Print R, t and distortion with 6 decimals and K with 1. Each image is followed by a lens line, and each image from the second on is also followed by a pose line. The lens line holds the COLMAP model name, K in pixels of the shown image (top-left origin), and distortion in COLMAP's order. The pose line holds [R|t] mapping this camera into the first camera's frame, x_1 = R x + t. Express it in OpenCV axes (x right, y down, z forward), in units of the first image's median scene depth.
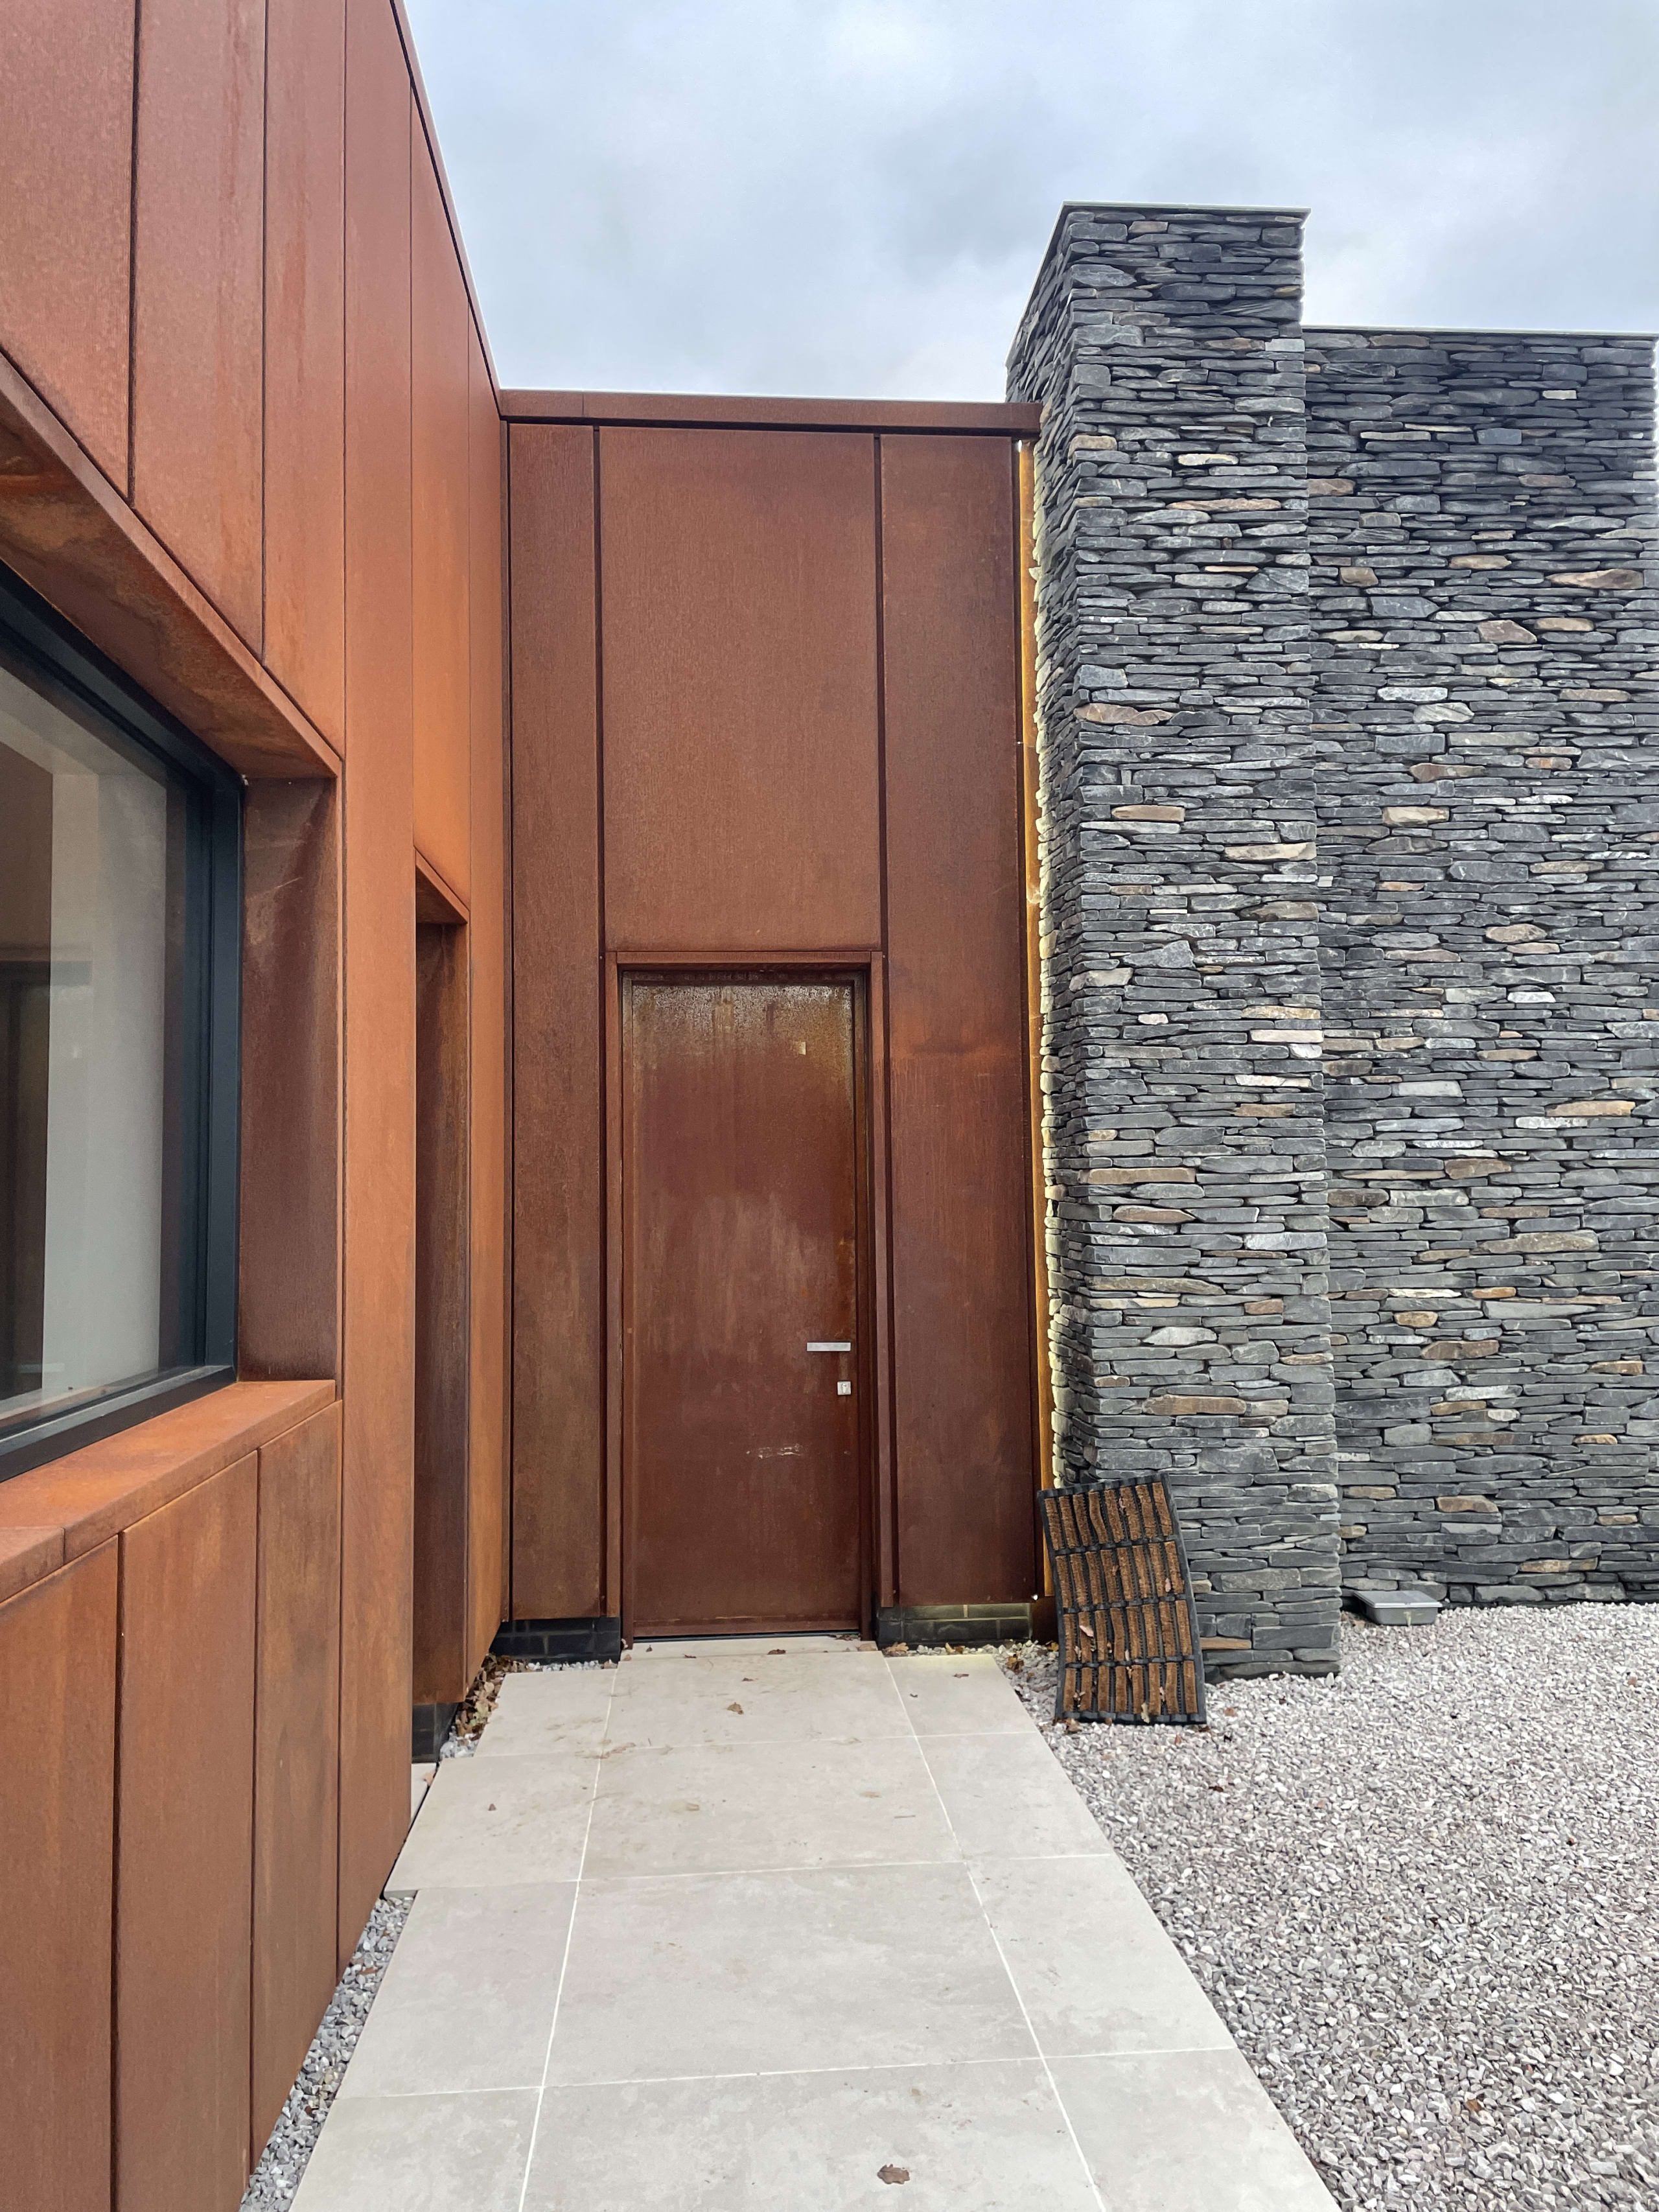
lens RADIAL K [[1625.4, 0, 829.5], [0, 1625.4, 1106.0], [0, 0, 1]] dist [0.081111, -0.103797]
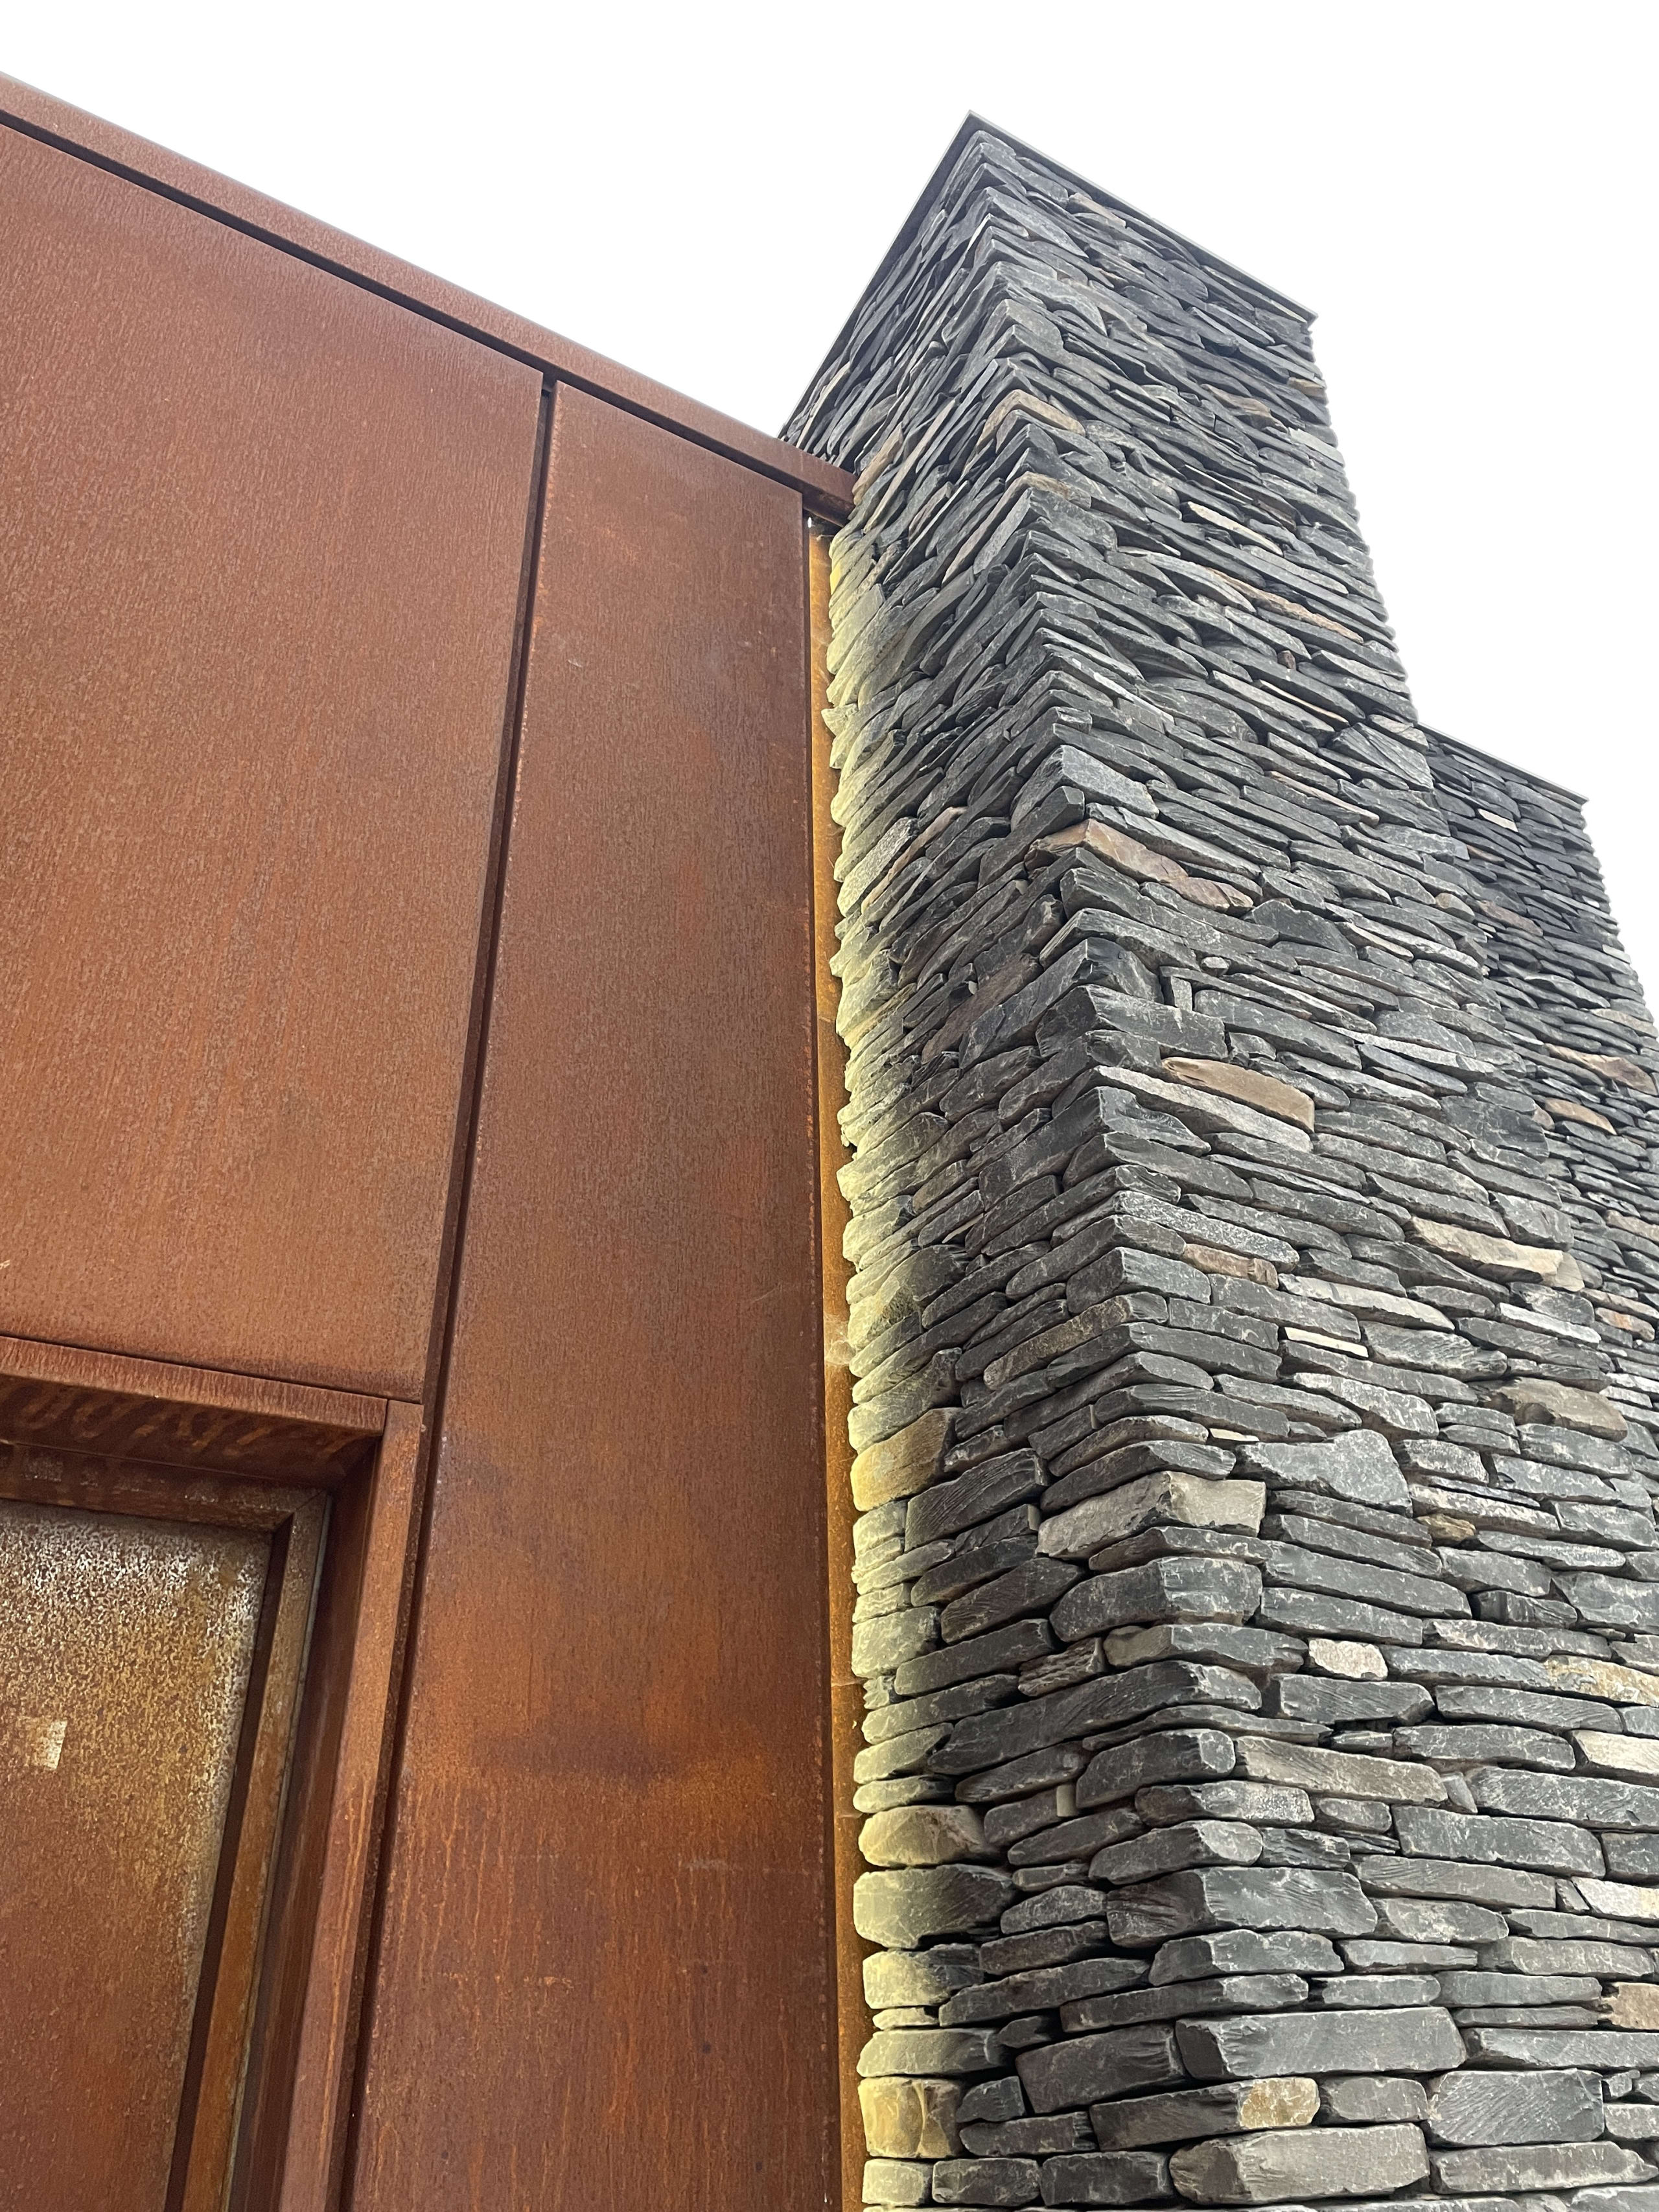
lens RADIAL K [[1625.4, 0, 829.5], [0, 1625.4, 1106.0], [0, 0, 1]] dist [0.081111, -0.103797]
pose [[0.908011, 0.219292, 0.356969, -0.023116], [-0.007628, 0.860577, -0.509263, 0.015459], [-0.418876, 0.459693, 0.783087, 0.746120]]
